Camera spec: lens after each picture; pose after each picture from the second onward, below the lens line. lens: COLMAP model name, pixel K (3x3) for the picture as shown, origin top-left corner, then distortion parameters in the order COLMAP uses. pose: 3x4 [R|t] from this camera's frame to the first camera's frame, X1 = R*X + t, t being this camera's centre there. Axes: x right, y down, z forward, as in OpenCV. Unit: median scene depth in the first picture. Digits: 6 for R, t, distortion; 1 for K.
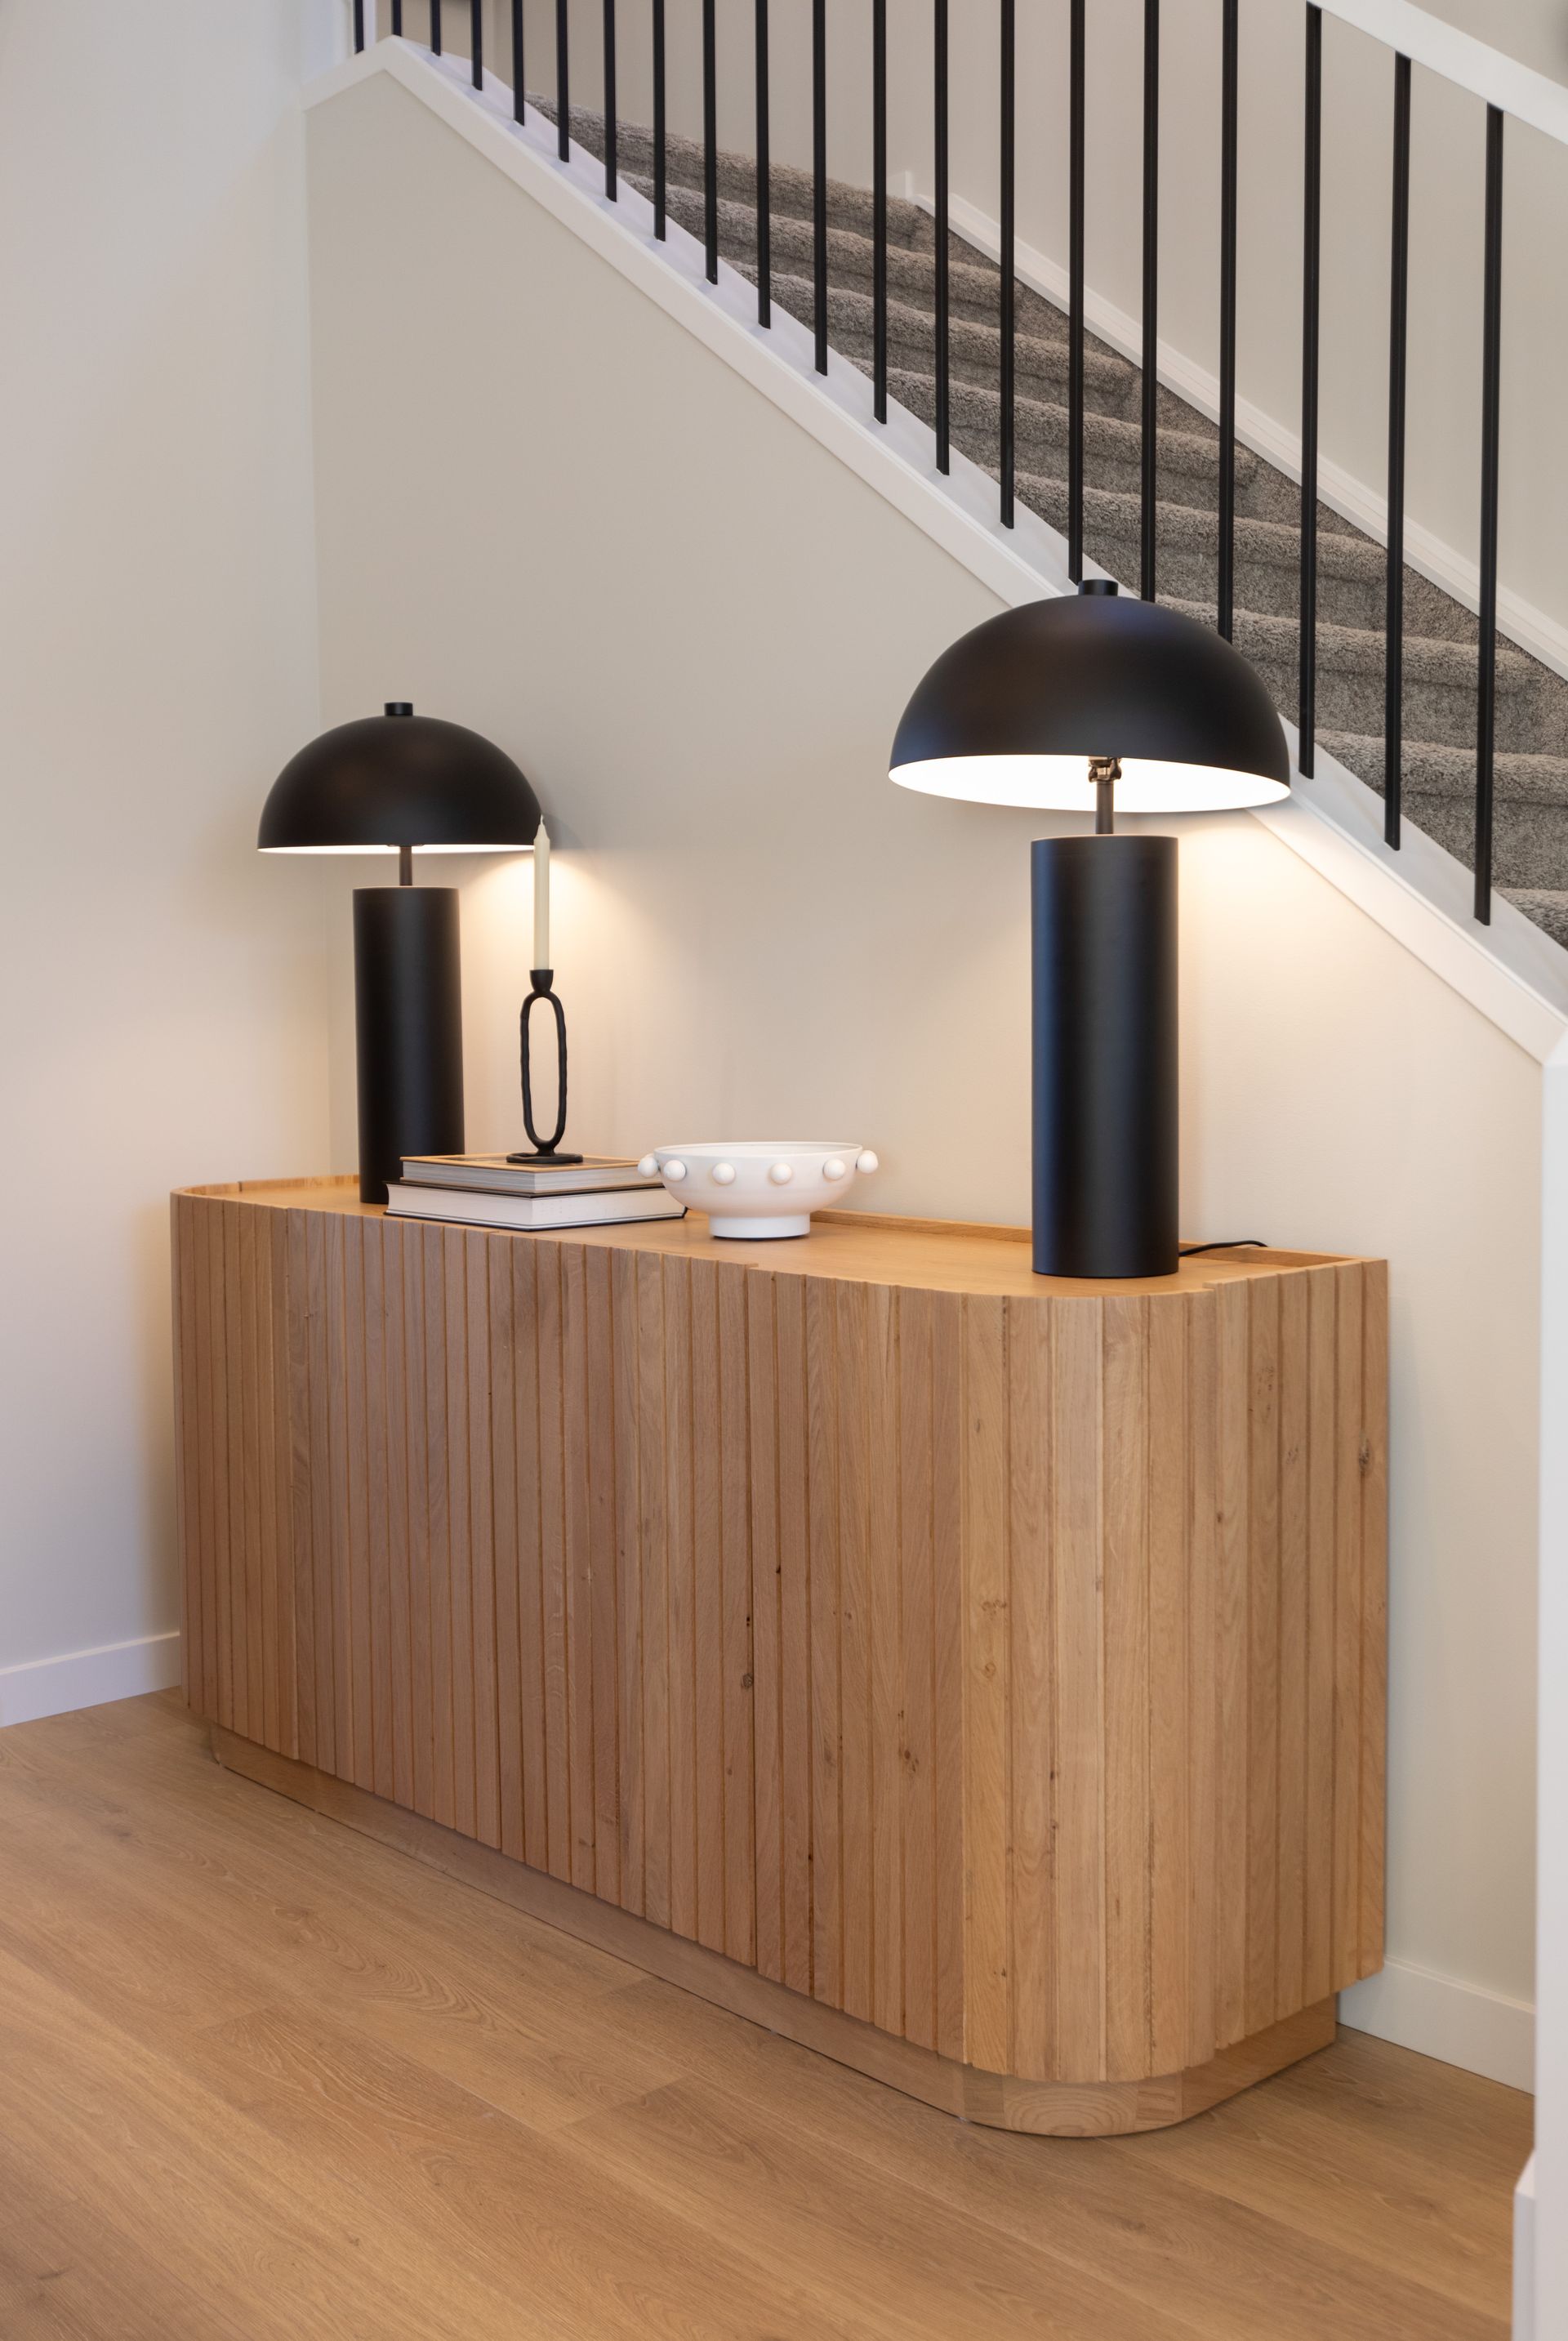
lens RADIAL K [[2354.3, 0, 784.0], [0, 2354.3, 1170.5], [0, 0, 1]] dist [0.013138, -0.000684]
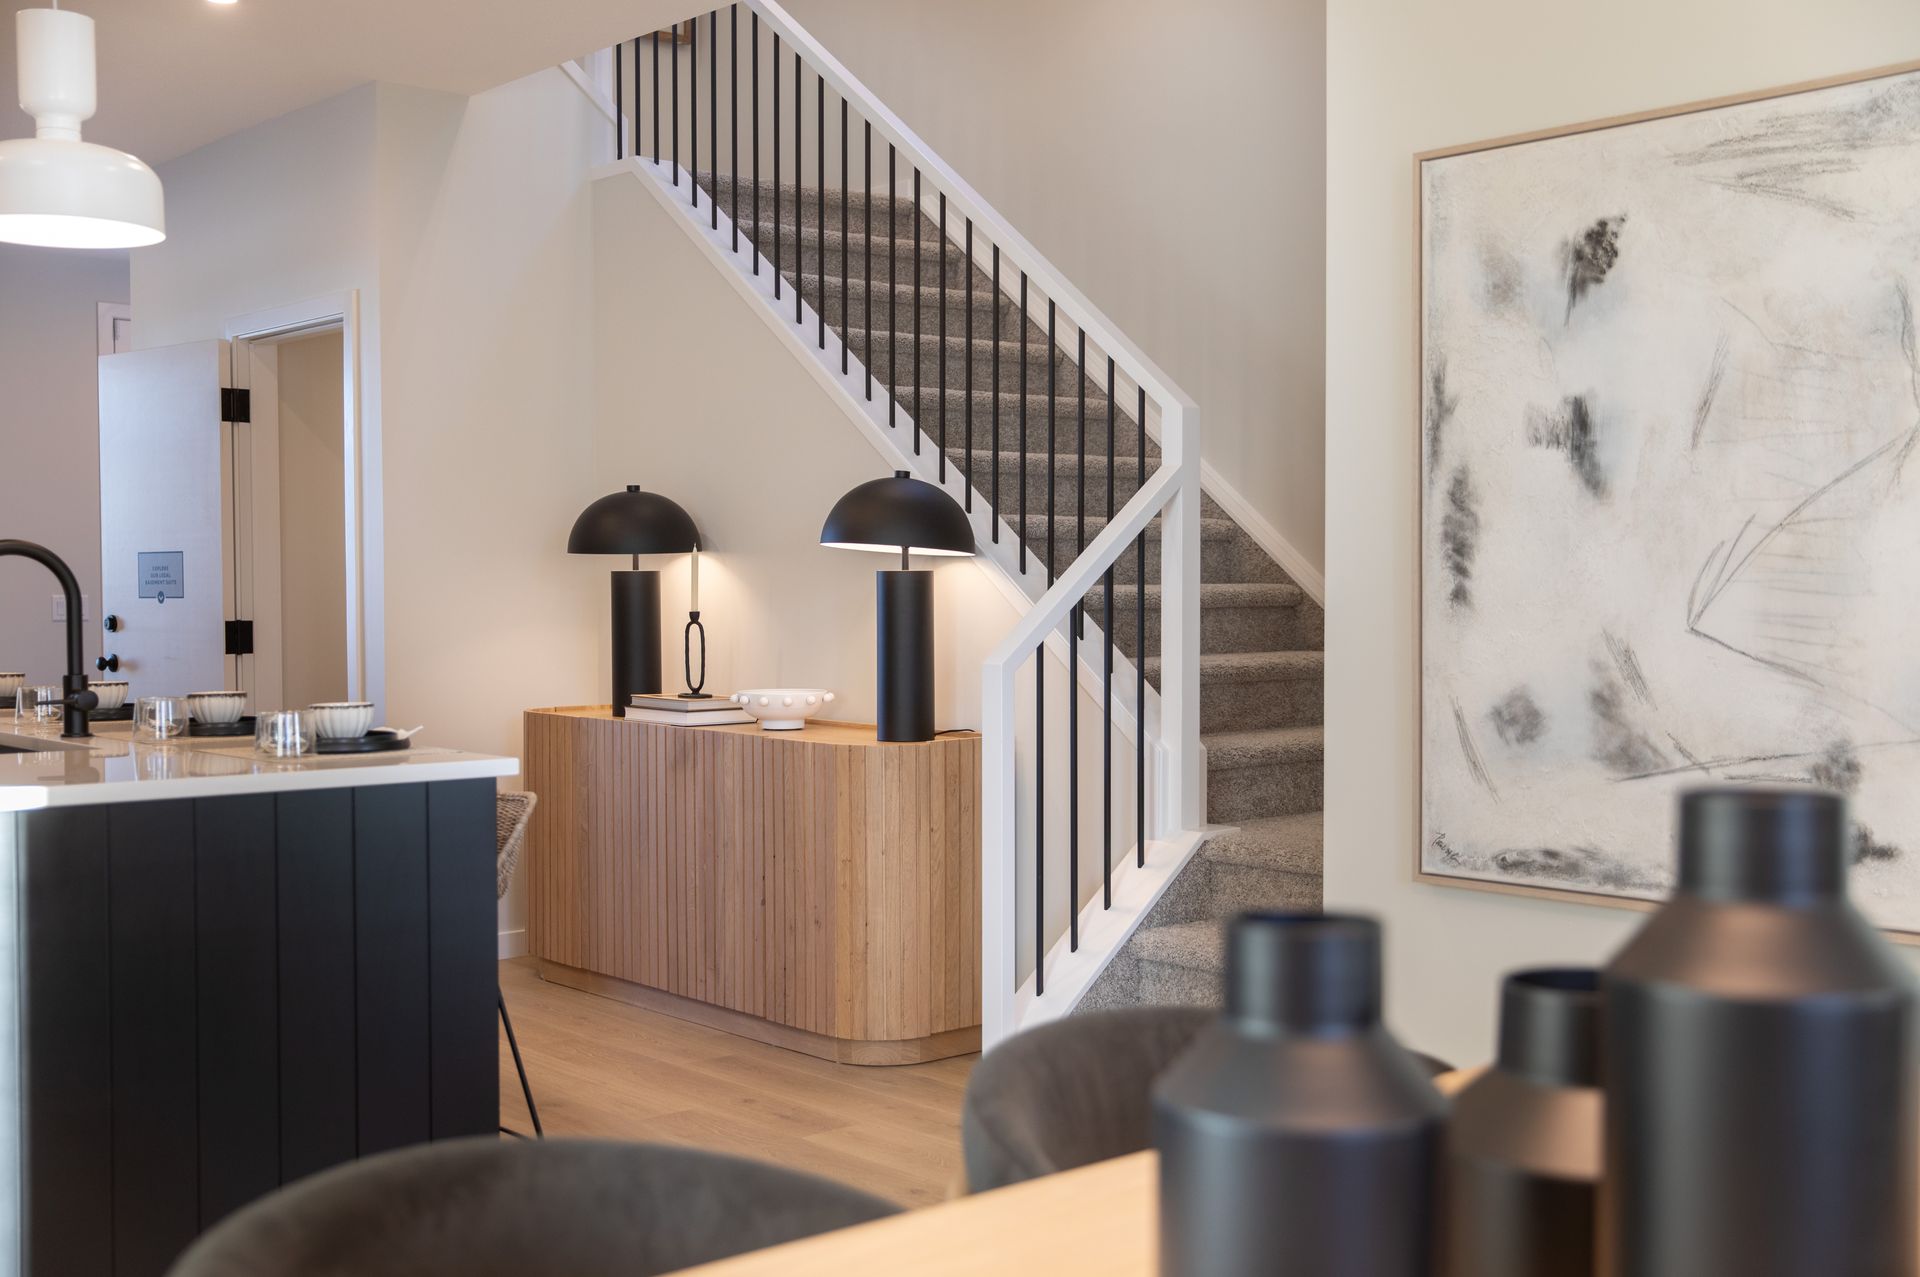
lens RADIAL K [[2023.3, 0, 960.0], [0, 2023.3, 638.5], [0, 0, 1]] dist [0.025580, -0.006231]
pose [[0.999935, 0.006171, -0.009638, 0.191725], [-0.006551, 0.999179, -0.039968, 0.017963], [0.009383, 0.040029, 0.999154, -1.048896]]
